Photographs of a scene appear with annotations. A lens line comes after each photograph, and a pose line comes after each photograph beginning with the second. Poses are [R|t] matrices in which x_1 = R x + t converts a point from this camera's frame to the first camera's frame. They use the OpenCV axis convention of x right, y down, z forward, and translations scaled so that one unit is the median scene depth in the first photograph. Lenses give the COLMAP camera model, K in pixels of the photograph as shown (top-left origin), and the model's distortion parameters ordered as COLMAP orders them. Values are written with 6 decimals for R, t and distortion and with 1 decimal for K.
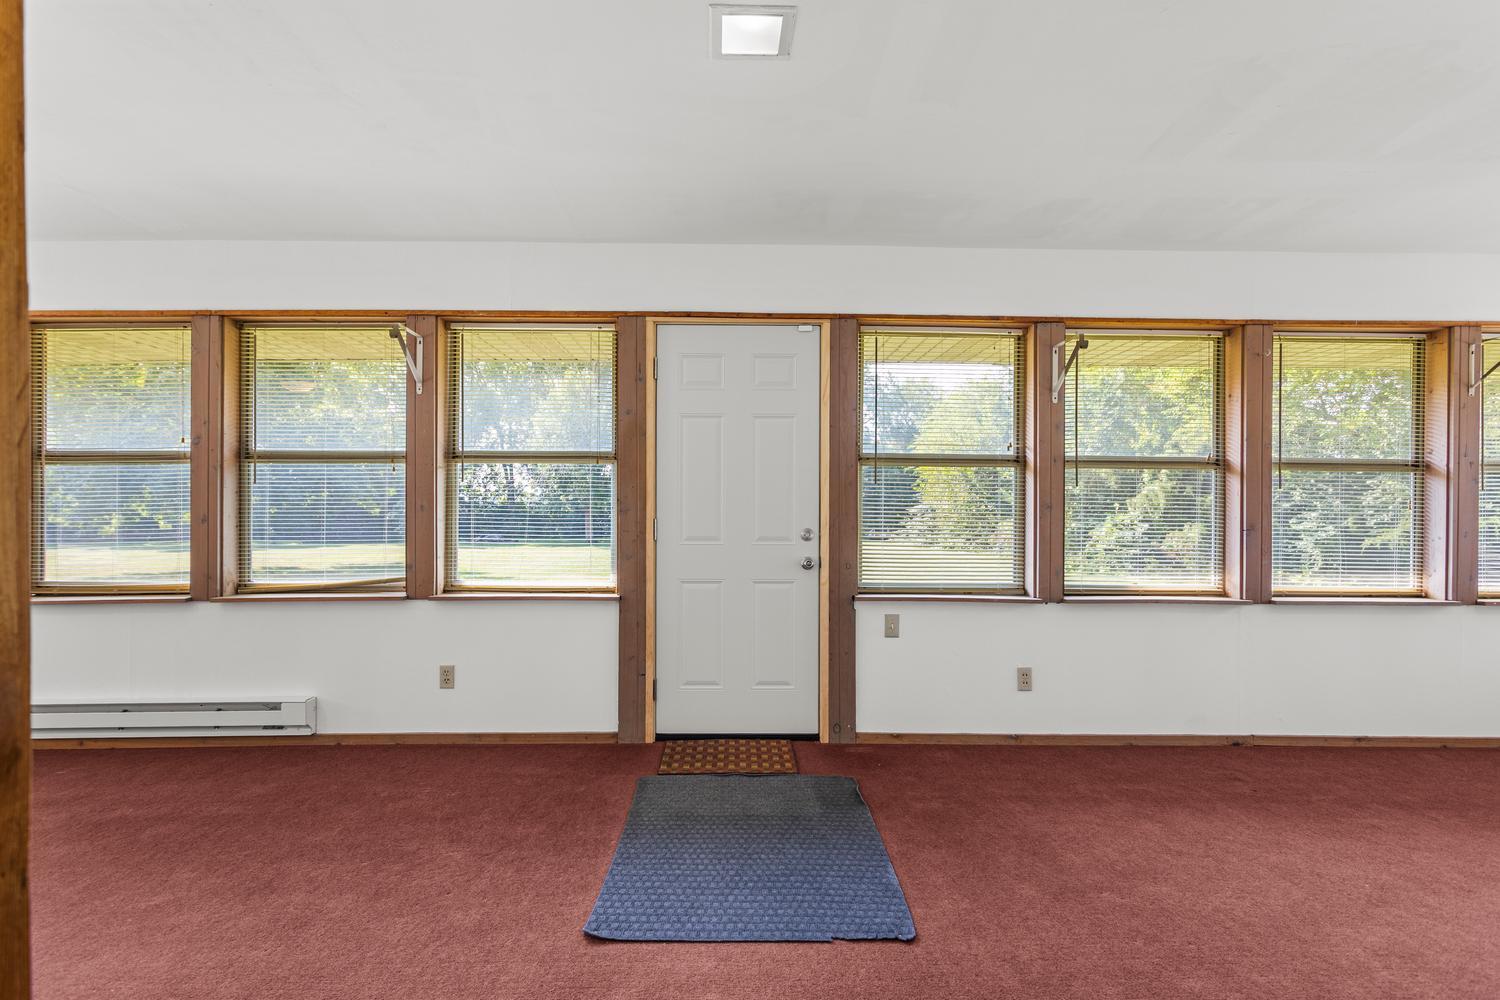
lens RADIAL K [[729.5, 0, 750.0], [0, 729.5, 500.0], [0, 0, 1]] dist [0.000169, -0.000095]
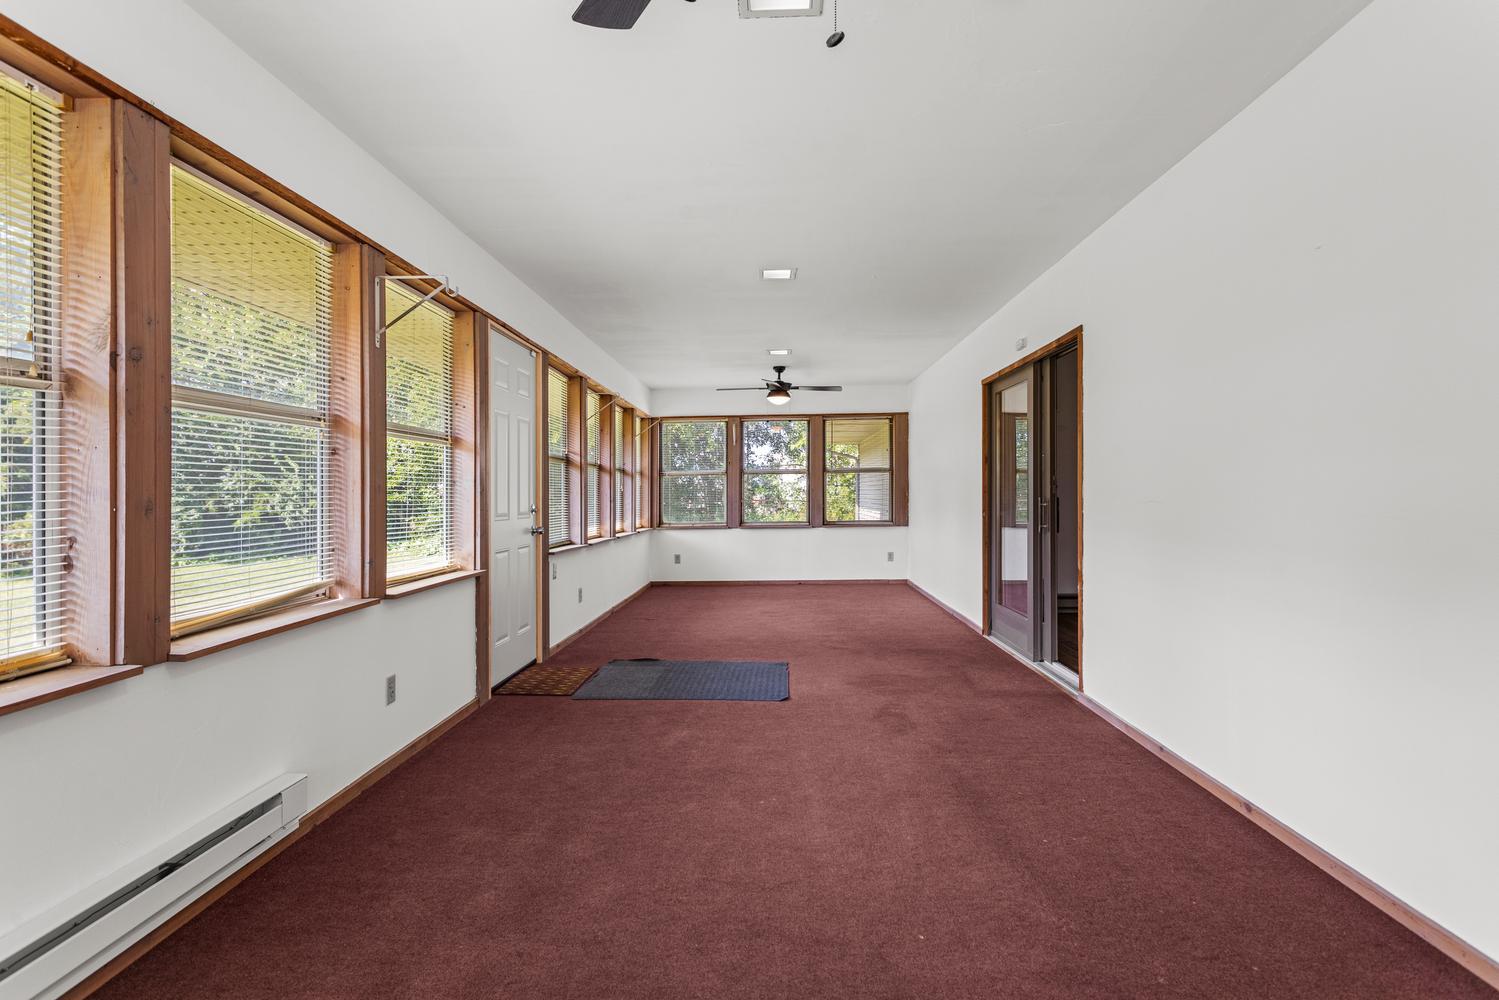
lens RADIAL K [[722.9, 0, 747.8], [0, 722.9, 478.3], [0, 0, 1]] dist [-0.000299, -0.000103]
pose [[0.070804, 0.010479, 0.997435, -1.224361], [-0.000620, 0.999945, -0.010461, 0.004263], [-0.997490, 0.000122, 0.070806, 0.528594]]
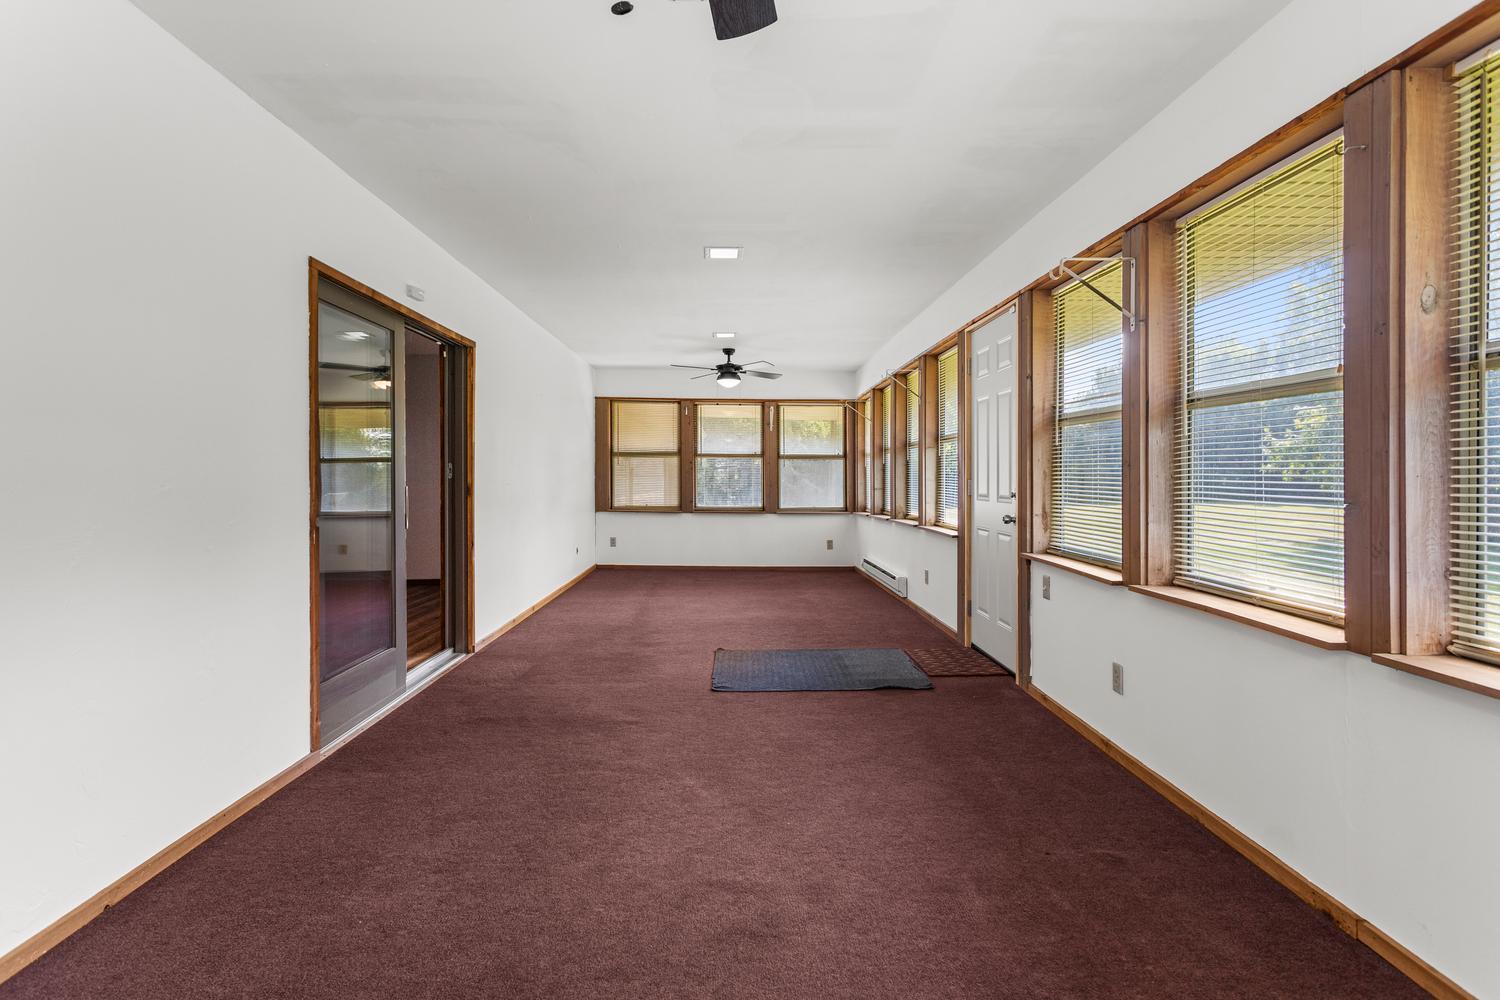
lens RADIAL K [[723.4, 0, 748.3], [0, 723.4, 478.3], [0, 0, 1]] dist [-0.000299, -0.000103]
pose [[0.010106, 0.000584, -0.999949, 1.197771], [0.007955, 0.999968, 0.000664, 0.017823], [0.999917, -0.007961, 0.010101, 0.590456]]
